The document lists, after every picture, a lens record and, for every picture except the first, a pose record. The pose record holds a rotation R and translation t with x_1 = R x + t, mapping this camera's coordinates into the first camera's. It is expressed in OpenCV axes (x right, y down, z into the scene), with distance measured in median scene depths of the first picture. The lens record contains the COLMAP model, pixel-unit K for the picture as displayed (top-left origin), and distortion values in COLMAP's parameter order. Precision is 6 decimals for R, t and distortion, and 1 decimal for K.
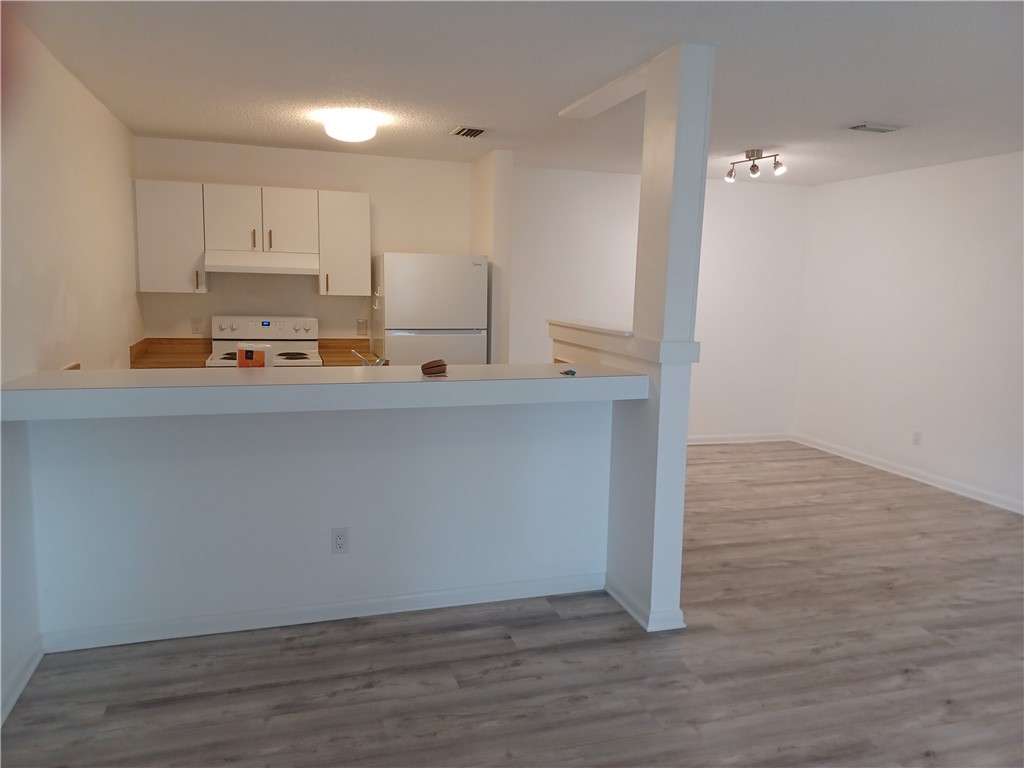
lens RADIAL K [[749.7, 0, 512.0], [0, 749.7, 384.0], [0, 0, 1]] dist [0.048541, -0.006059]
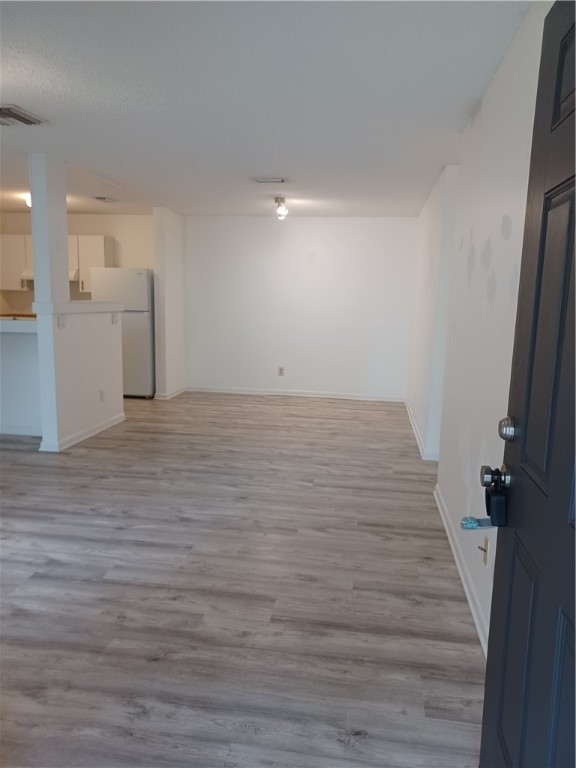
lens RADIAL K [[562.3, 0, 288.0], [0, 562.3, 384.0], [0, 0, 1]] dist [0.048541, -0.006059]
pose [[0.895877, 0.066373, -0.439316, 0.970554], [-0.064915, 0.997722, 0.018360, 0.057864], [0.439534, 0.012070, 0.898145, -0.036393]]
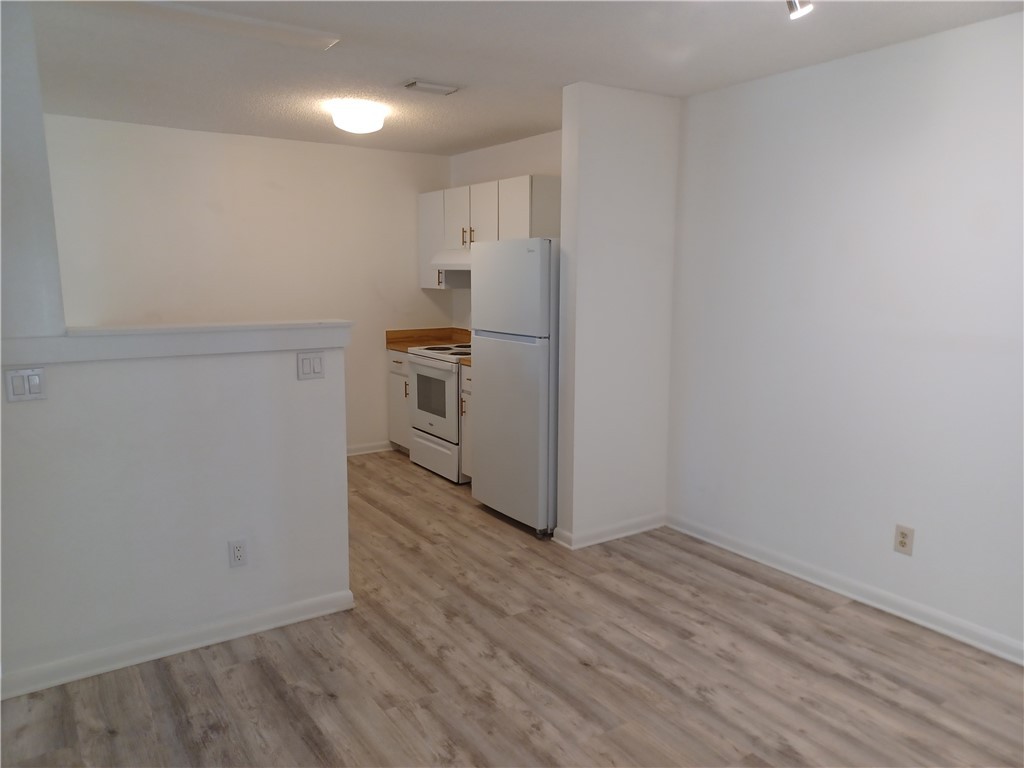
lens RADIAL K [[737.0, 0, 512.0], [0, 737.0, 384.0], [0, 0, 1]] dist [0.006567, 0.002478]
pose [[0.272757, 0.123008, -0.954187, 0.756789], [-0.128743, 0.987539, 0.090507, -0.103071], [0.953430, 0.098158, 0.285194, 0.882905]]
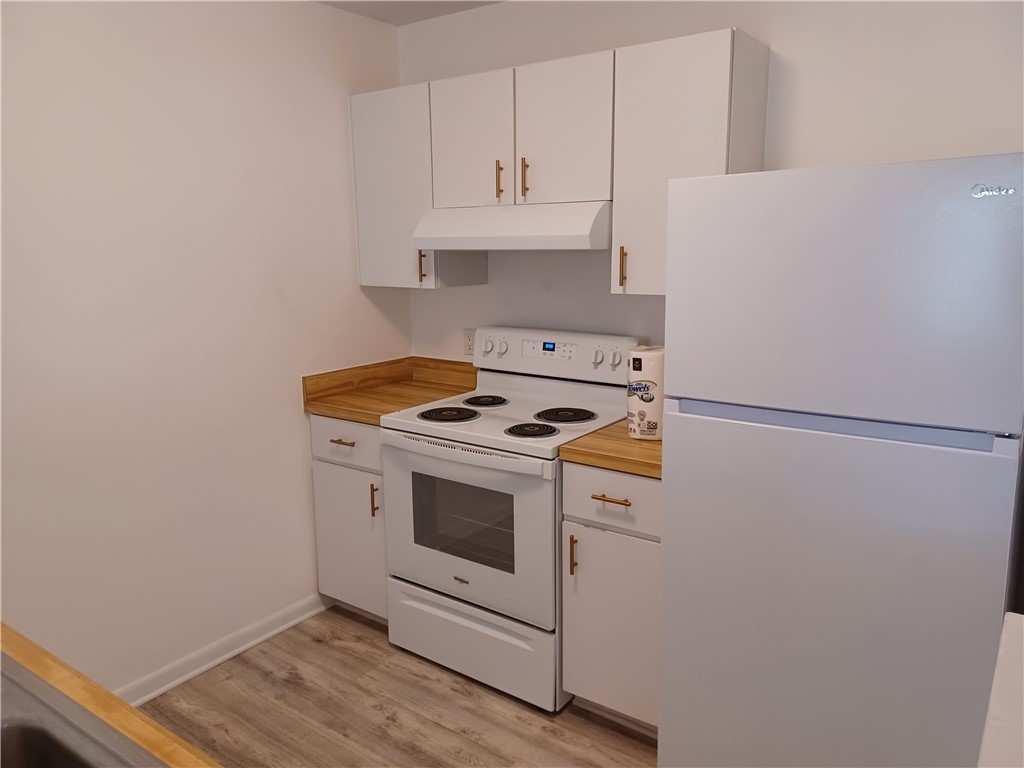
lens RADIAL K [[749.7, 0, 512.0], [0, 749.7, 384.0], [0, 0, 1]] dist [0.048541, -0.006059]
pose [[0.586771, 0.119638, -0.800866, 0.085810], [-0.085902, 0.992641, 0.085348, -0.113722], [0.805183, 0.018717, 0.592731, 0.797605]]
